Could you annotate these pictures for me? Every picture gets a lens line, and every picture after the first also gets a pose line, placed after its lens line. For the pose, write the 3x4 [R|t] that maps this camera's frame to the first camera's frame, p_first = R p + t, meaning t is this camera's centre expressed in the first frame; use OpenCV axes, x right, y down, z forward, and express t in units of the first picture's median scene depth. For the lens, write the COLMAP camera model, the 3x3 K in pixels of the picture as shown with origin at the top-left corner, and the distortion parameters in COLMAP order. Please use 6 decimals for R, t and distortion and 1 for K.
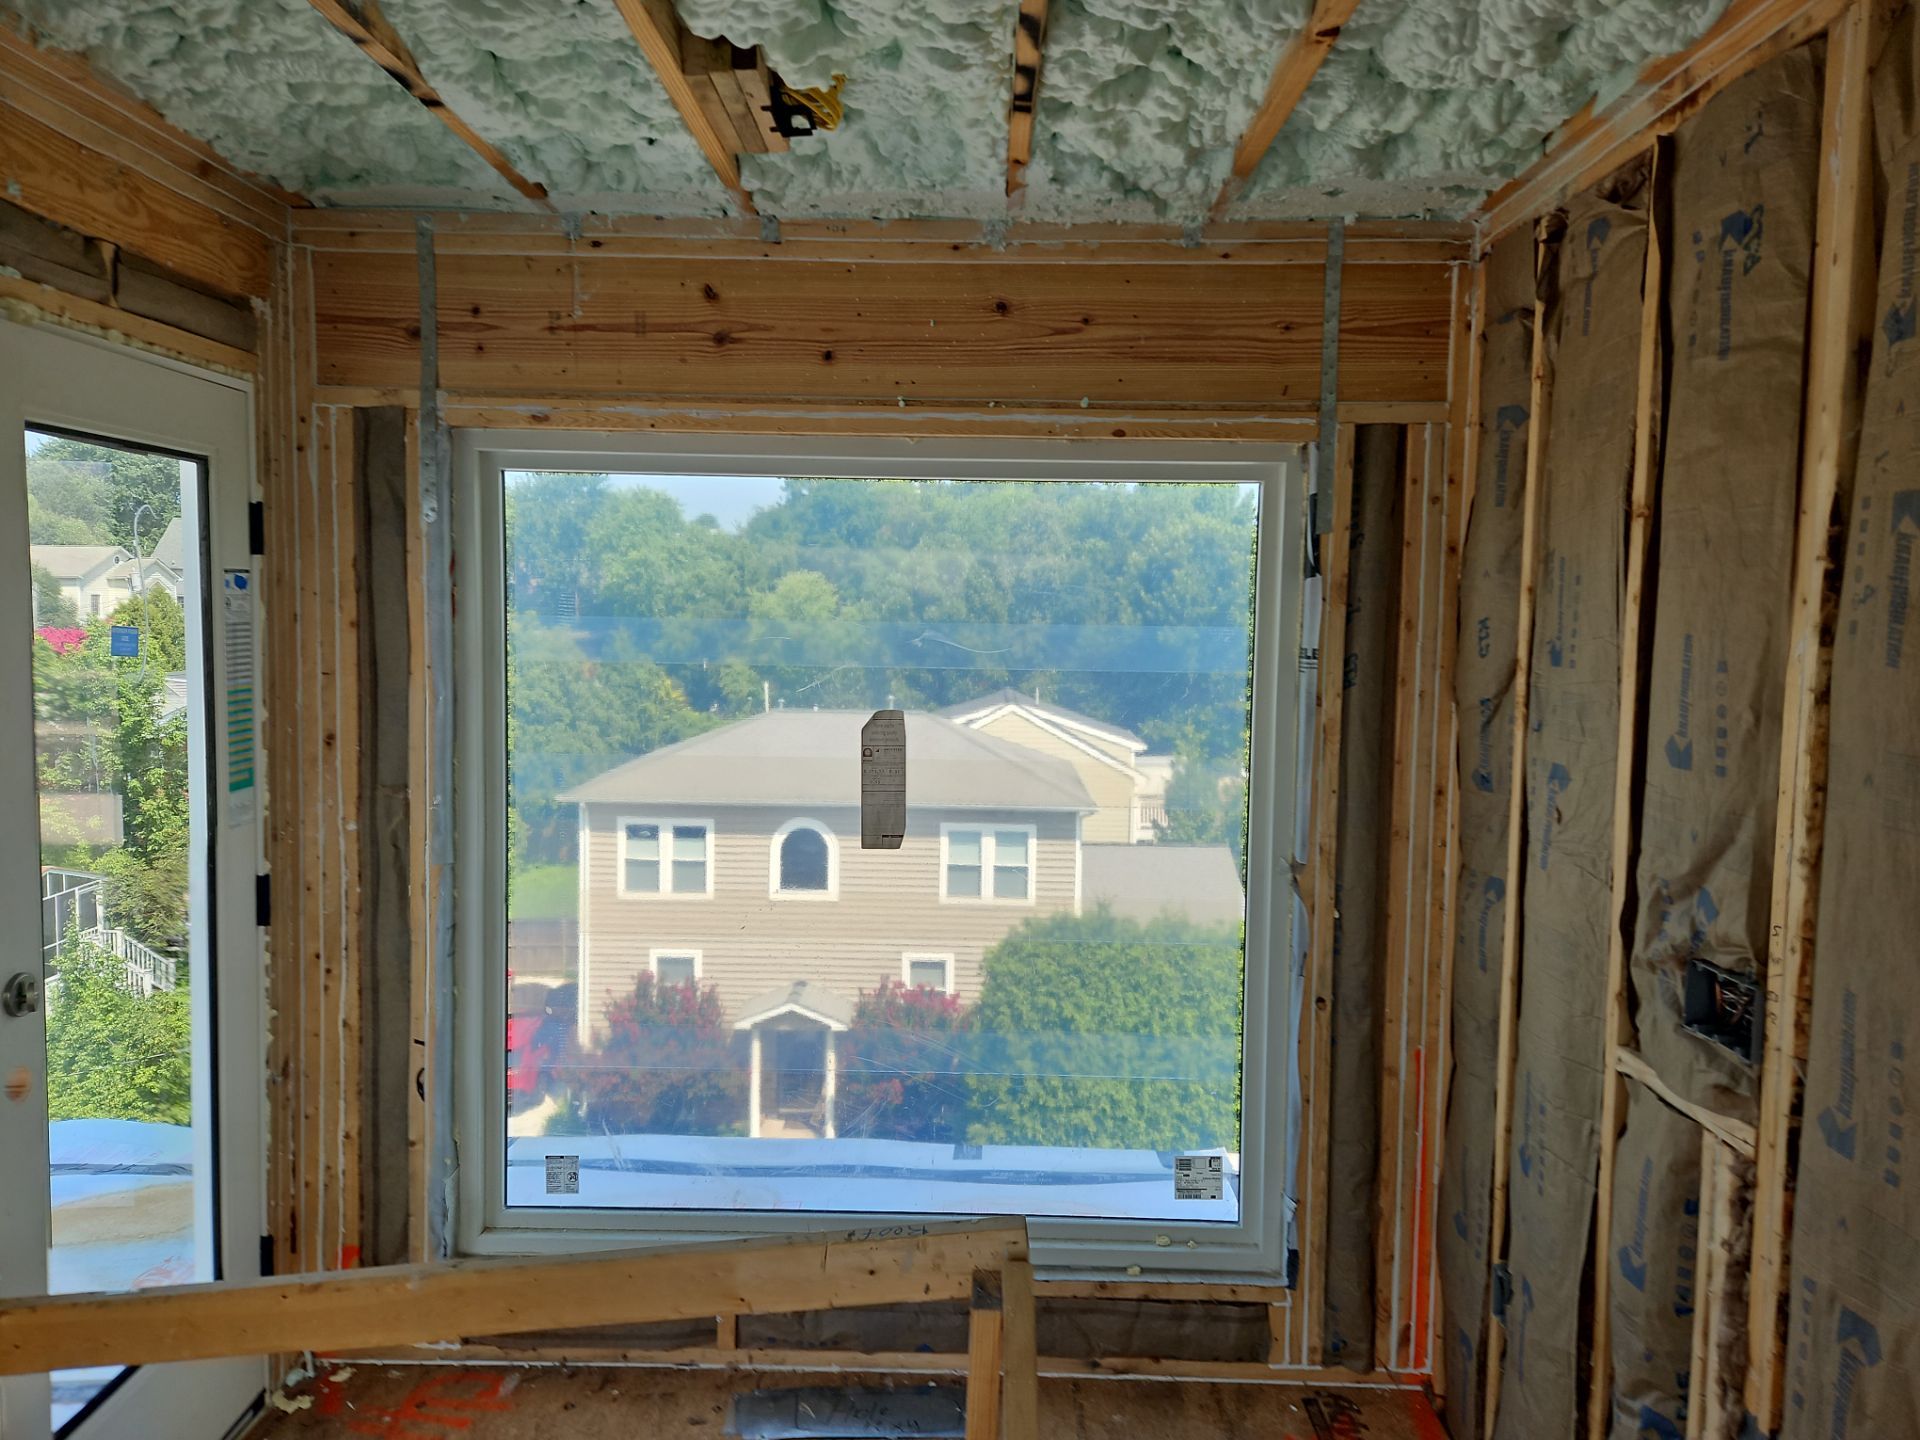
lens RADIAL K [[1301.2, 0, 942.0], [0, 1301.2, 710.8], [0, 0, 1]] dist [0.087912, -0.076775]
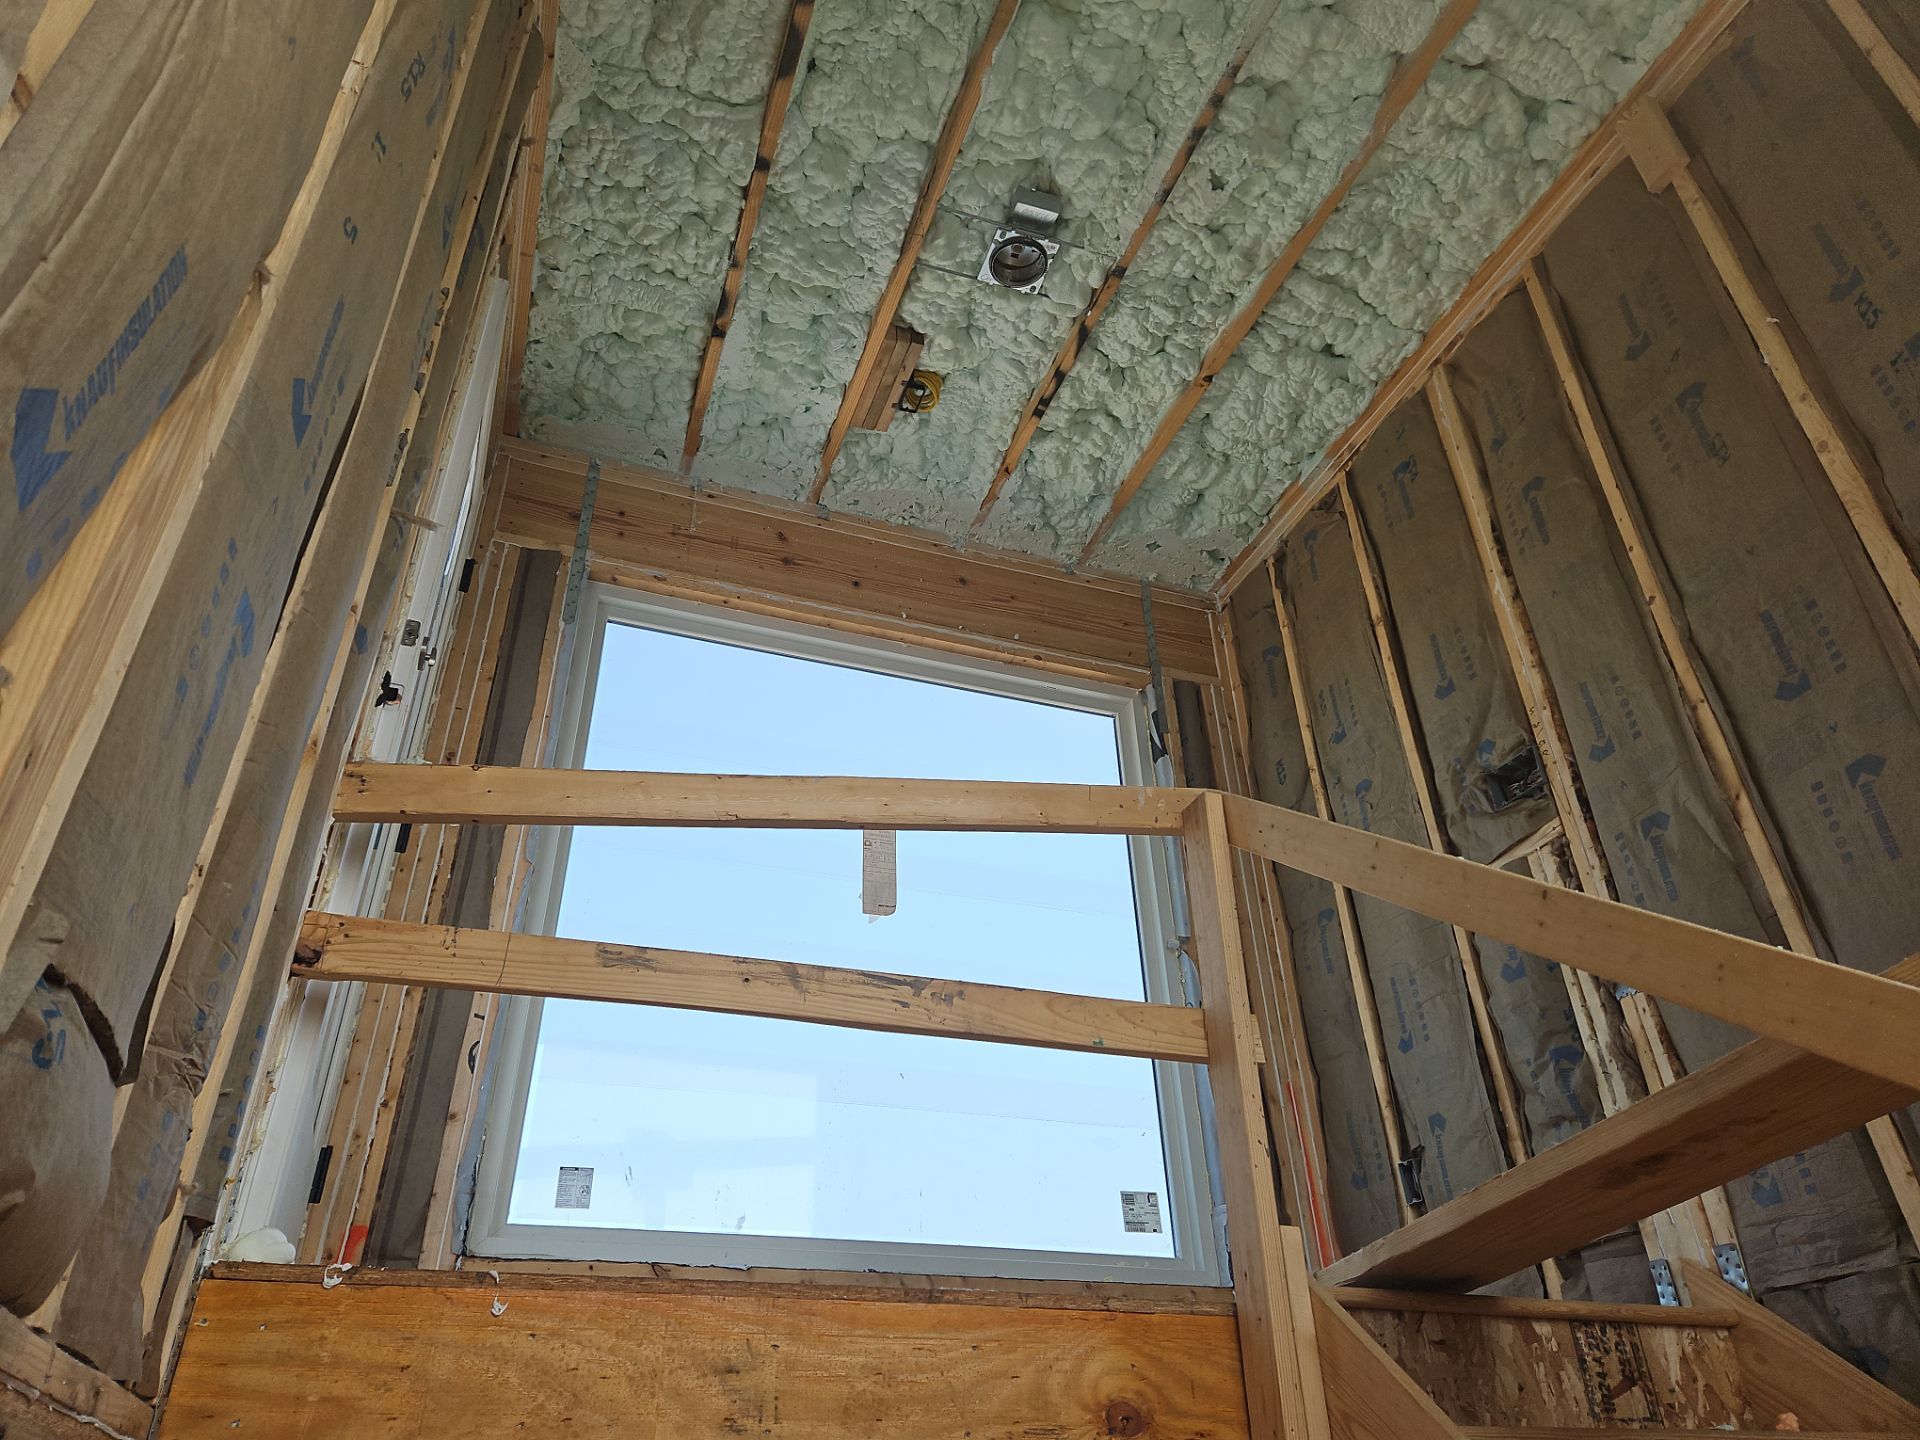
lens RADIAL K [[1271.7, 0, 934.7], [0, 1271.7, 719.1], [0, 0, 1]] dist [0.085135, -0.075066]
pose [[0.935161, 0.164422, 0.313750, -0.446462], [0.057499, 0.803533, -0.592476, 0.742005], [-0.349525, 0.572101, 0.741979, -0.026895]]
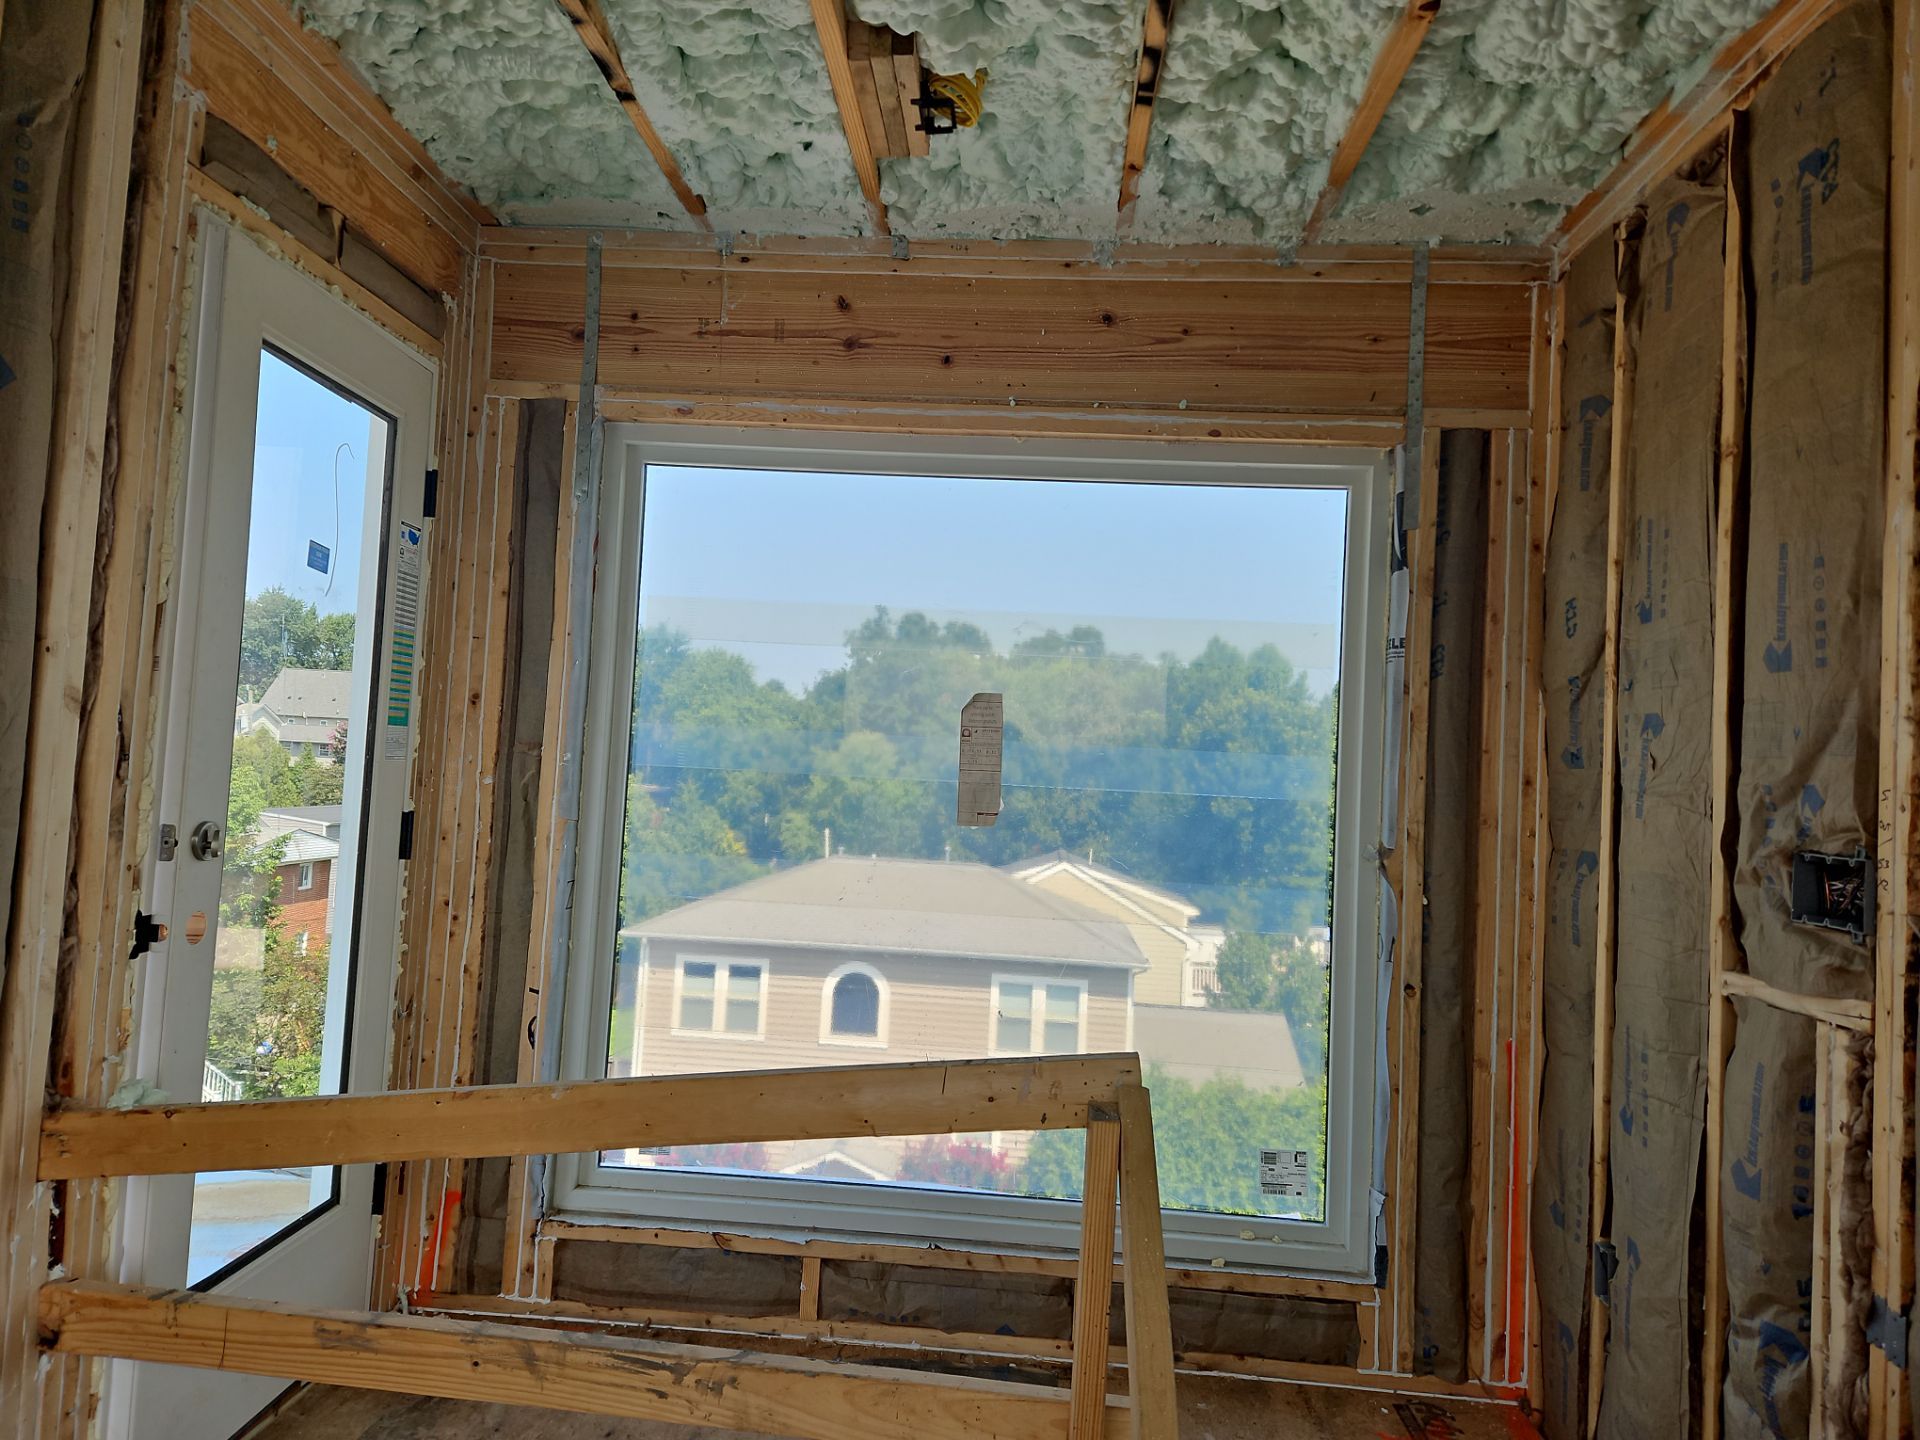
lens RADIAL K [[1269.8, 0, 932.2], [0, 1269.8, 719.8], [0, 0, 1]] dist [0.085403, -0.072088]
pose [[0.998070, 0.033145, -0.052507, -0.034256], [-0.039303, 0.991877, -0.120977, 0.160234], [0.048070, 0.122807, 0.991266, -0.022160]]
